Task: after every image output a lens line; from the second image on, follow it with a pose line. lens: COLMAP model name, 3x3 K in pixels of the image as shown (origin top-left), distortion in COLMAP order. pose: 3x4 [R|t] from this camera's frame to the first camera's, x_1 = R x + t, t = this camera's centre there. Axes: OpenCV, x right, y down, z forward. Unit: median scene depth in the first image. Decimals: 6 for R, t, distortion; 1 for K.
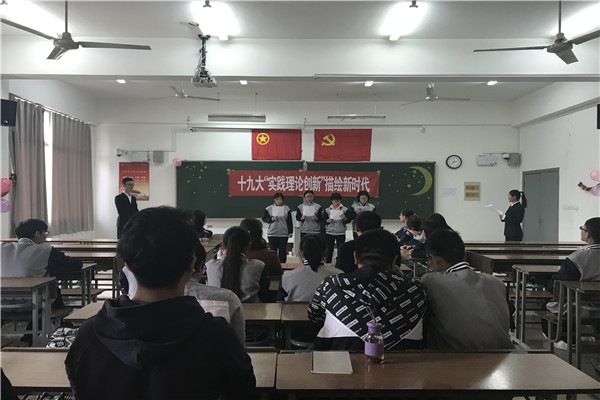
lens RADIAL K [[489.9, 0, 300.0], [0, 489.9, 200.0], [0, 0, 1]] dist [-0.003745, -0.005496]
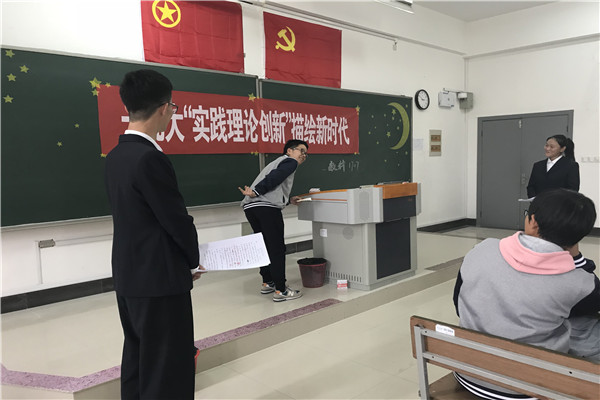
lens RADIAL K [[489.9, 0, 300.0], [0, 489.9, 200.0], [0, 0, 1]] dist [-0.003745, -0.005496]
pose [[0.718564, -0.079881, 0.690858, -0.289735], [0.022806, 0.995554, 0.091391, -0.005520], [-0.695086, -0.049914, 0.717191, 0.631413]]
